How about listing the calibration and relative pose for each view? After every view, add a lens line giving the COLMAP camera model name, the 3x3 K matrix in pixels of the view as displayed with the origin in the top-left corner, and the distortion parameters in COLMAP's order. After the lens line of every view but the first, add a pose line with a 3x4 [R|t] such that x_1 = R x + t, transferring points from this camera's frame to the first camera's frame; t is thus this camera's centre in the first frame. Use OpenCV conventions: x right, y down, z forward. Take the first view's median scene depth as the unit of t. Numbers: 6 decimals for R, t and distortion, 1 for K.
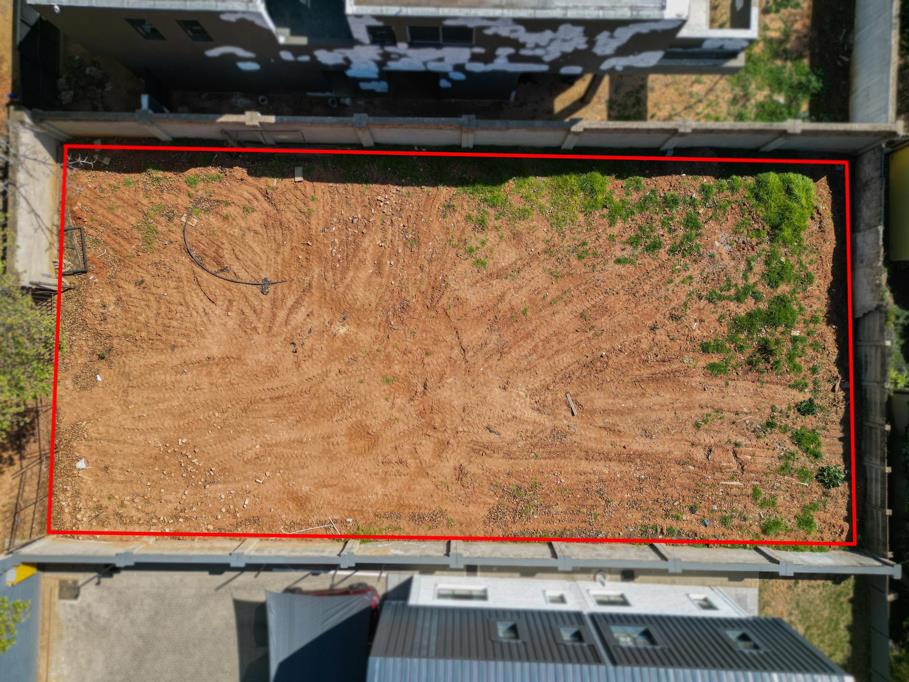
lens RADIAL K [[638.4, 0, 452.3], [0, 638.4, 336.3], [0, 0, 1]] dist [0.070489, -0.067468]
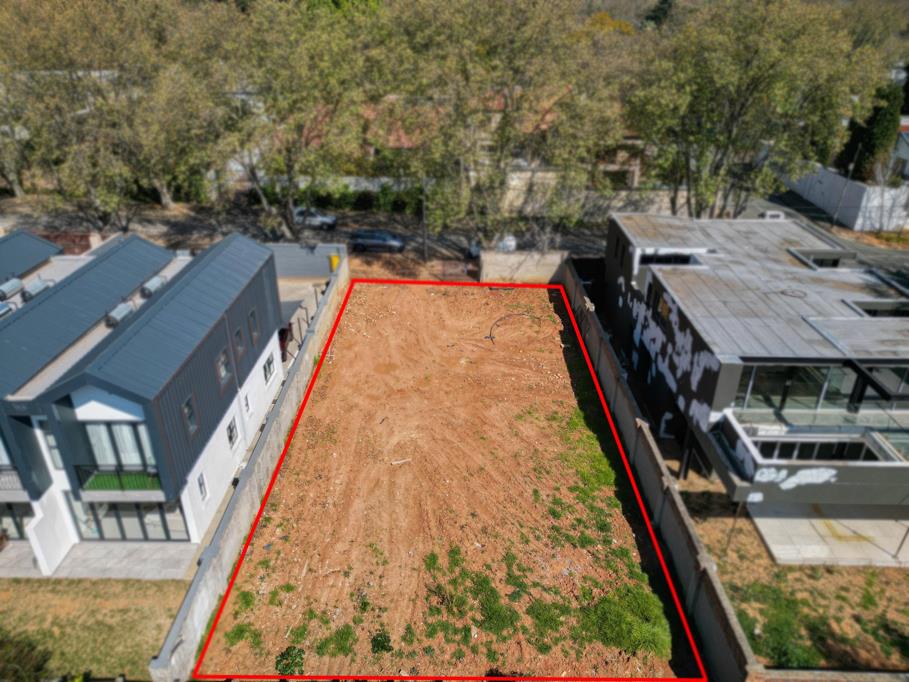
lens RADIAL K [[638.4, 0, 452.3], [0, 638.4, 336.3], [0, 0, 1]] dist [0.070489, -0.067468]
pose [[0.011659, 0.457046, -0.889367, 1.079703], [-0.999931, 0.006743, -0.009643, 0.027509], [0.001590, 0.889417, 0.457093, 0.298396]]
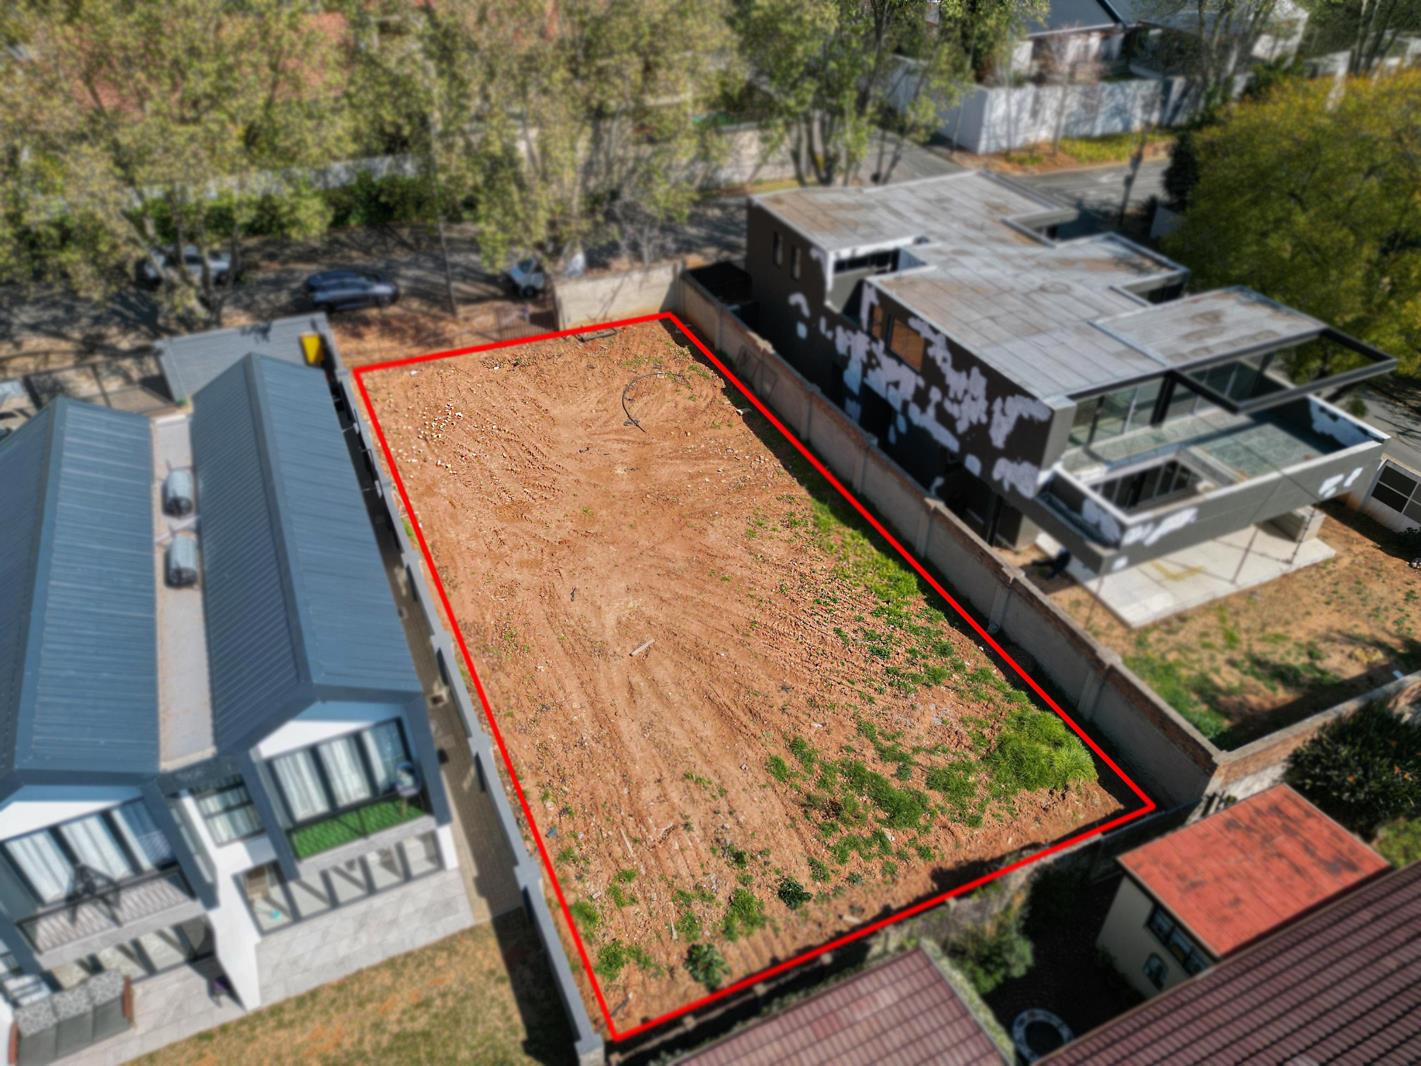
lens RADIAL K [[998.0, 0, 707.0], [0, 998.0, 525.7], [0, 0, 1]] dist [0.070489, -0.067468]
pose [[0.438751, 0.547769, -0.712353, 0.979768], [-0.898607, 0.268914, -0.346685, 0.407842], [0.001658, 0.792234, 0.610215, 0.170653]]
